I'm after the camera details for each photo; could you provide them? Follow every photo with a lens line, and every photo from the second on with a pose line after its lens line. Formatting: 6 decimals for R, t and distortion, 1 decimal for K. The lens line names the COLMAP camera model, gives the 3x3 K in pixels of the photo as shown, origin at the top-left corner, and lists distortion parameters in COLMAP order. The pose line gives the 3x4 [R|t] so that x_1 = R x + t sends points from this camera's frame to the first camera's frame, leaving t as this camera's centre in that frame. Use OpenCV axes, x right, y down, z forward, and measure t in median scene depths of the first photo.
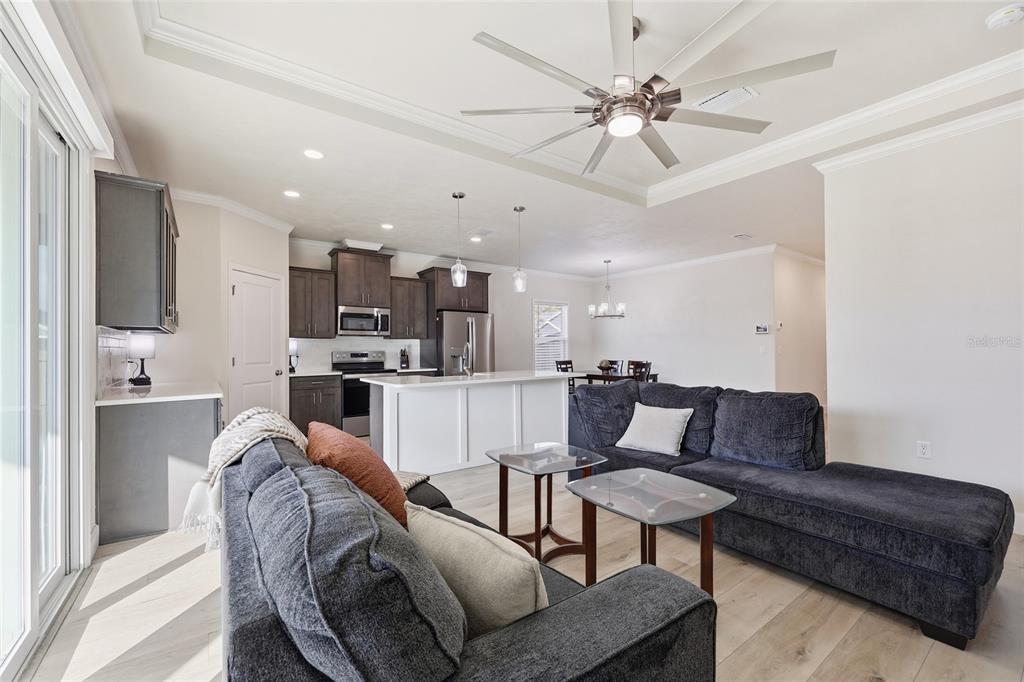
lens RADIAL K [[417.2, 0, 511.4], [0, 417.2, 345.3], [0, 0, 1]] dist [0.001598, 0.000016]
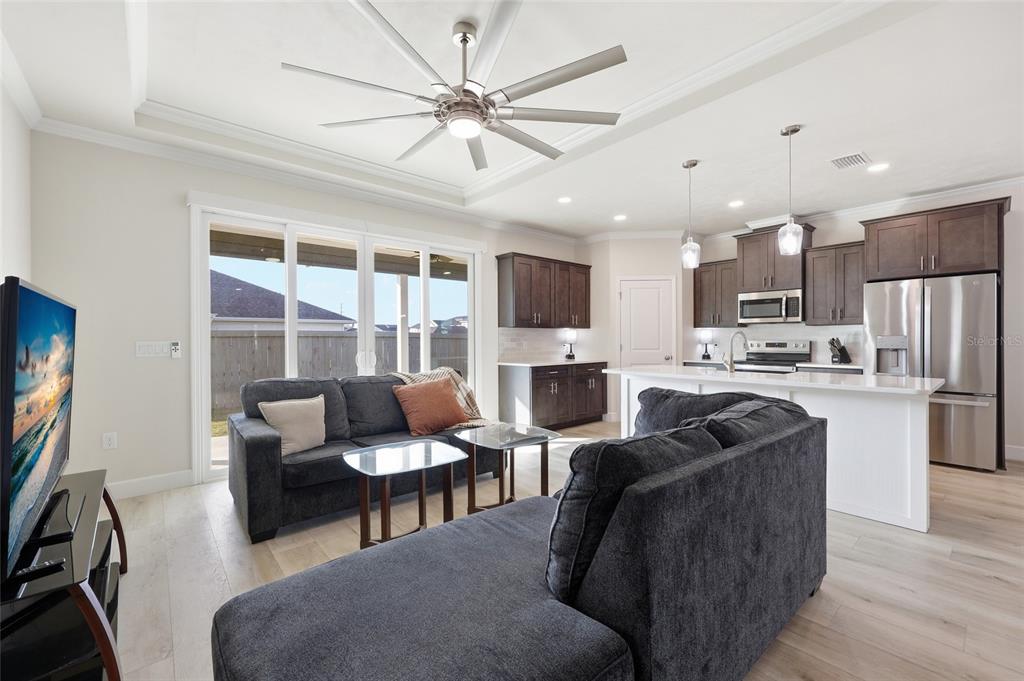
lens RADIAL K [[417.2, 0, 510.7], [0, 417.2, 340.5], [0, 0, 1]] dist [0.001598, 0.000016]
pose [[0.094752, 0.010175, -0.995449, 0.503278], [0.009940, 0.999888, 0.011166, -0.001380], [0.995451, -0.010953, 0.094640, 0.376439]]
